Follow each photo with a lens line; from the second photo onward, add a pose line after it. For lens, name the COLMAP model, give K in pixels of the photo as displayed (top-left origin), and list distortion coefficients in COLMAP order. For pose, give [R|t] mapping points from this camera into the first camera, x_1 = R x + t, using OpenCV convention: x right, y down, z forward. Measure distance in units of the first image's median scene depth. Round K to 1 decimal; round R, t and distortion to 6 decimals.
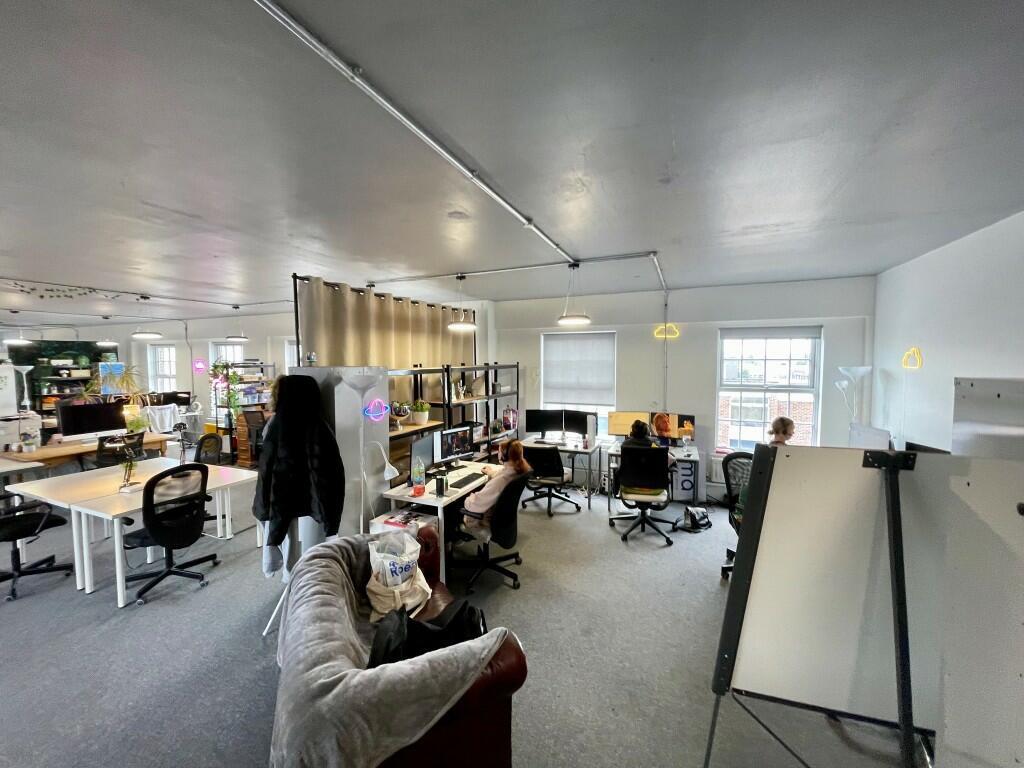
lens RADIAL K [[413.6, 0, 512.0], [0, 413.6, 384.0], [0, 0, 1]] dist [0.003609, -0.000041]
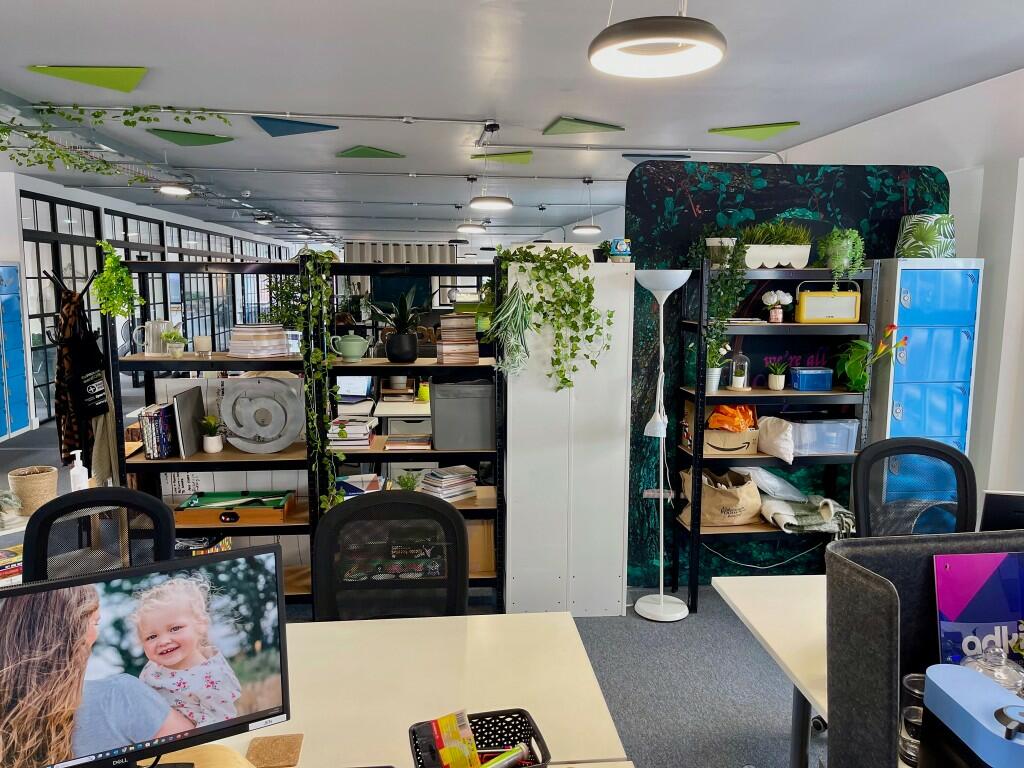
lens RADIAL K [[770.9, 0, 512.0], [0, 770.9, 384.0], [0, 0, 1]] dist [0.086847, -0.119167]
pose [[0.497663, 0.132653, -0.857167, -1.985340], [-0.065469, 0.991162, 0.115379, -0.057740], [0.864896, -0.001301, 0.501949, 1.681056]]
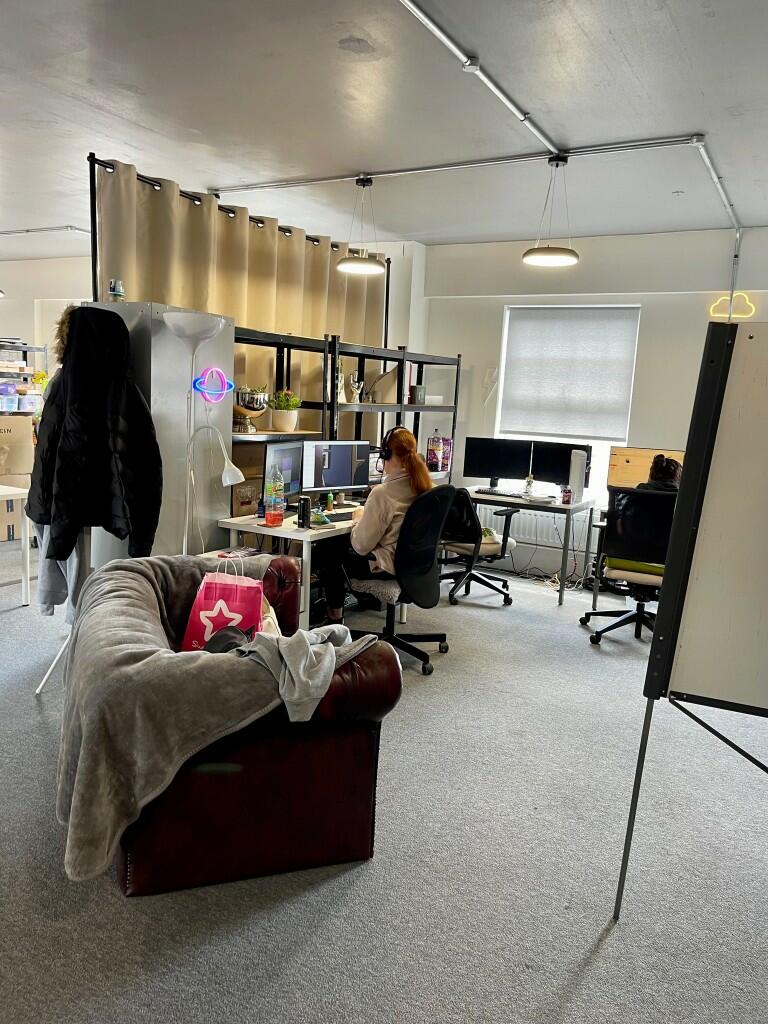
lens RADIAL K [[770.9, 0, 389.3], [0, 770.9, 507.8], [0, 0, 1]] dist [0.086847, -0.119167]
pose [[0.993331, 0.070961, -0.090877, 0.046275], [-0.062990, 0.994148, 0.087762, 0.105653], [0.096573, -0.081453, 0.991988, -0.127796]]
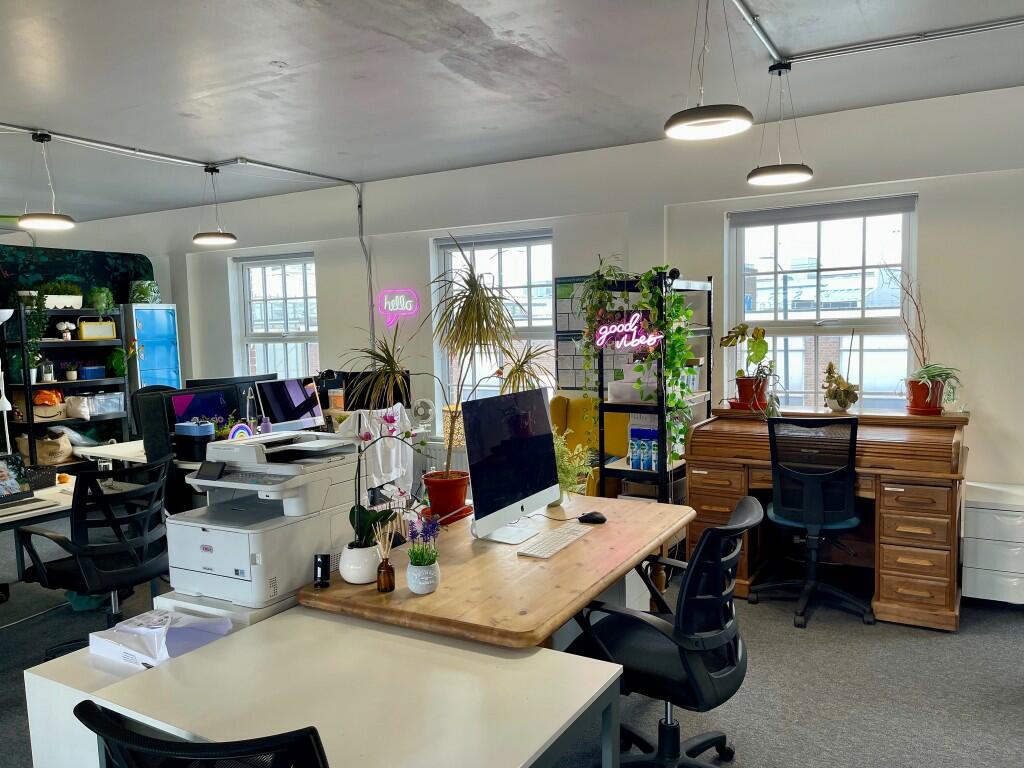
lens RADIAL K [[770.9, 0, 512.0], [0, 770.9, 384.0], [0, 0, 1]] dist [0.086847, -0.119167]
pose [[0.993582, -0.009507, -0.112715, -1.474166], [0.010974, 0.999863, 0.012397, 0.052734], [0.112582, -0.013554, 0.993550, 0.794664]]
